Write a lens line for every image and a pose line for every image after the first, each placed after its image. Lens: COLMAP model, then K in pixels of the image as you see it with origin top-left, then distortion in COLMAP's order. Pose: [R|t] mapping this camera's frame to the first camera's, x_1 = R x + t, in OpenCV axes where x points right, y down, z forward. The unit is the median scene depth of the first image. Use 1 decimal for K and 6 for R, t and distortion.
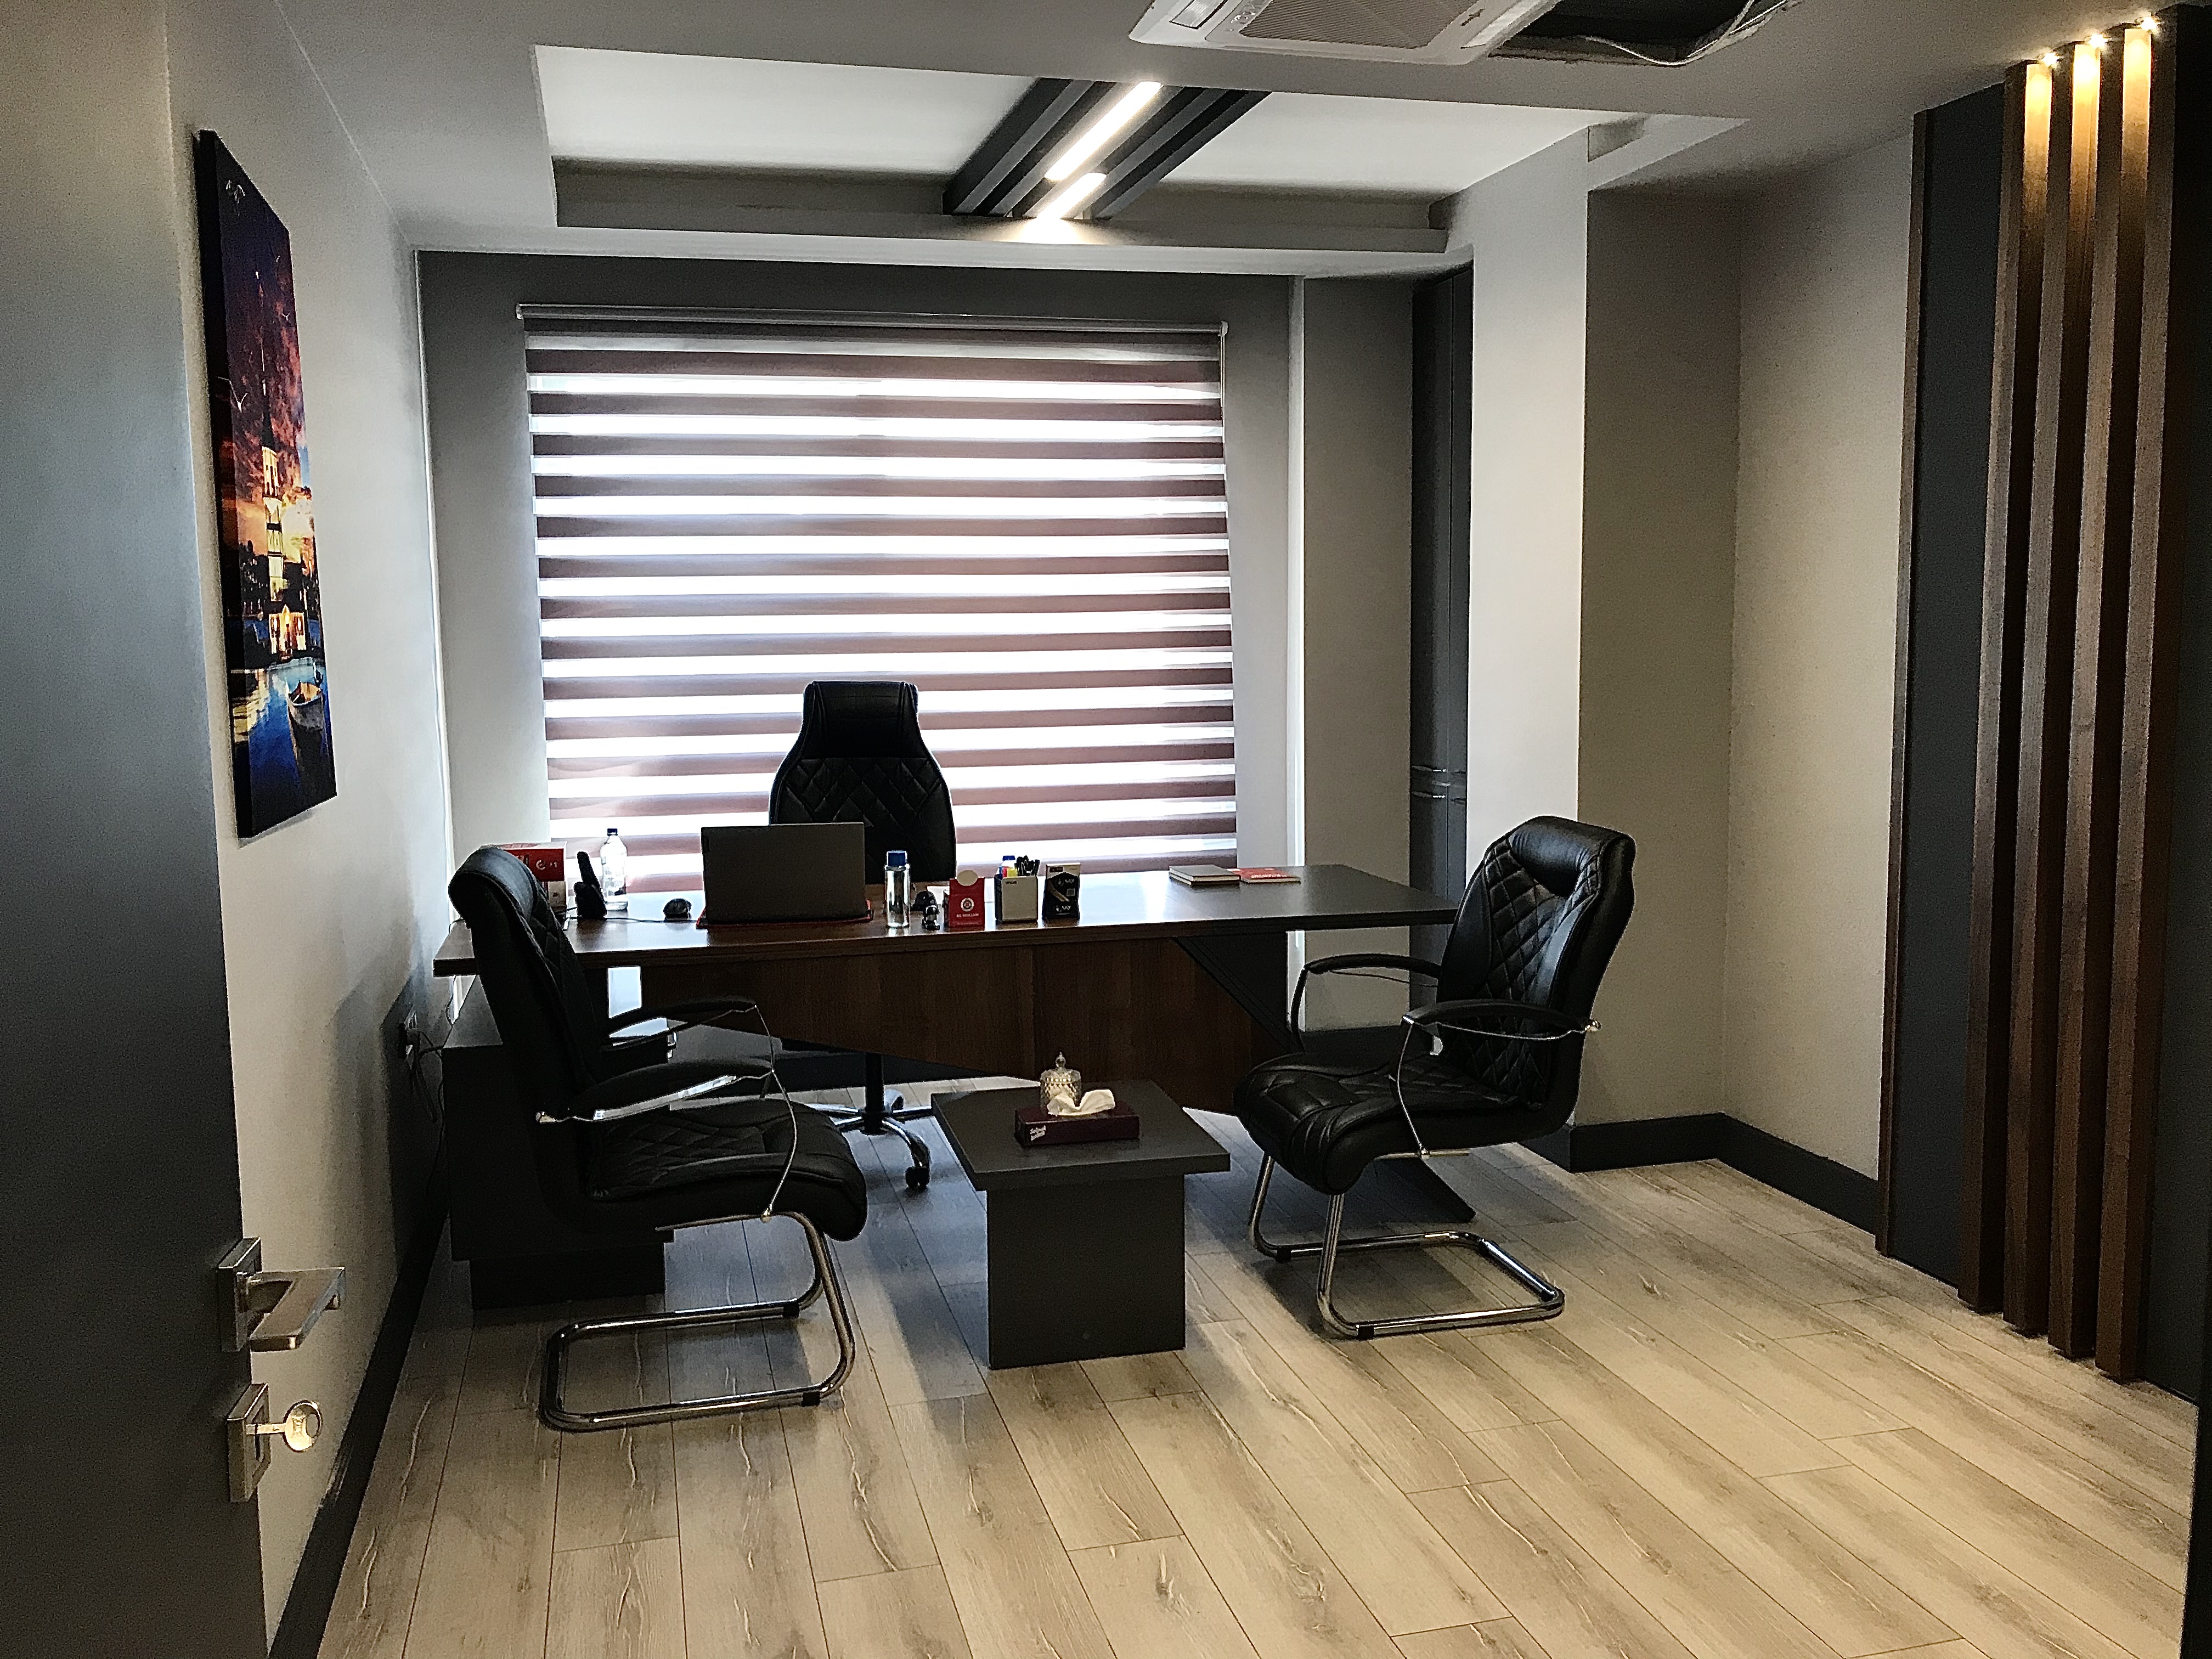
lens RADIAL K [[1849.0, 0, 1102.0], [0, 1849.0, 819.0], [0, 0, 1]] dist [-0.002042, -0.010930]
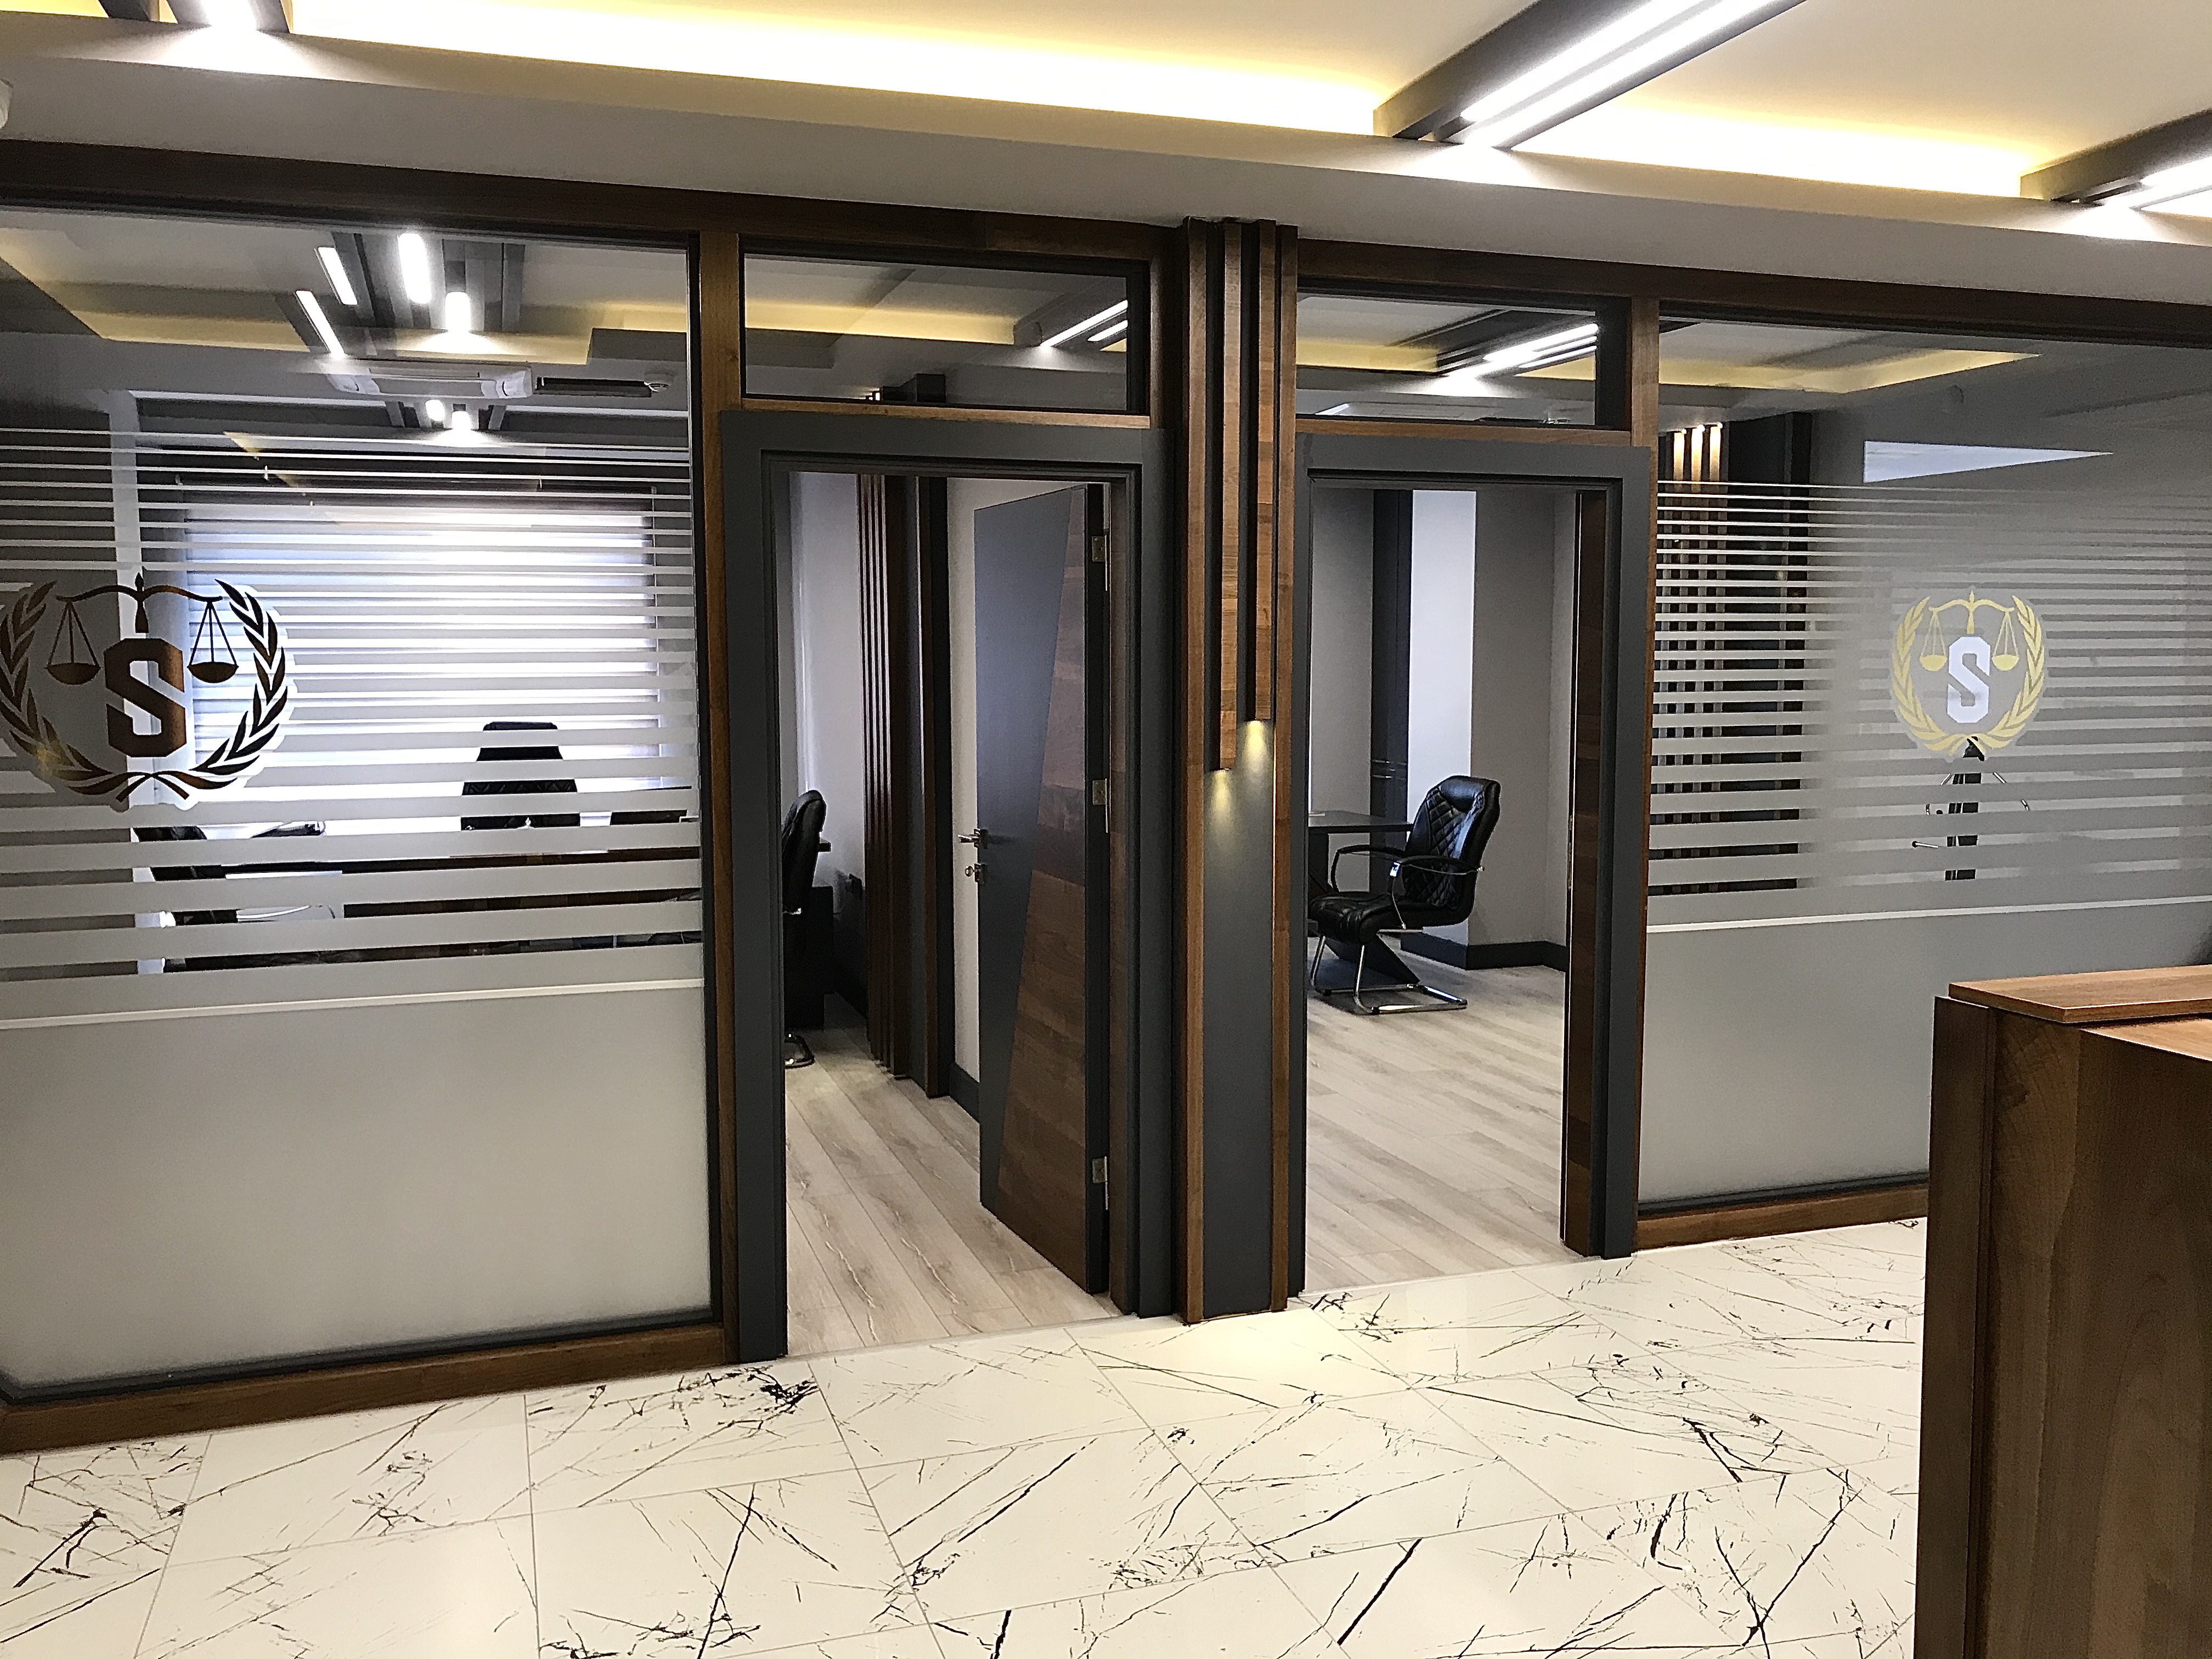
lens RADIAL K [[1849.0, 0, 1102.0], [0, 1849.0, 831.9], [0, 0, 1]] dist [-0.002042, -0.010930]
pose [[0.997567, 0.002736, 0.069655, -0.296264], [-0.002416, 0.999986, -0.004677, 0.073652], [-0.069666, 0.004497, 0.997560, -1.019270]]
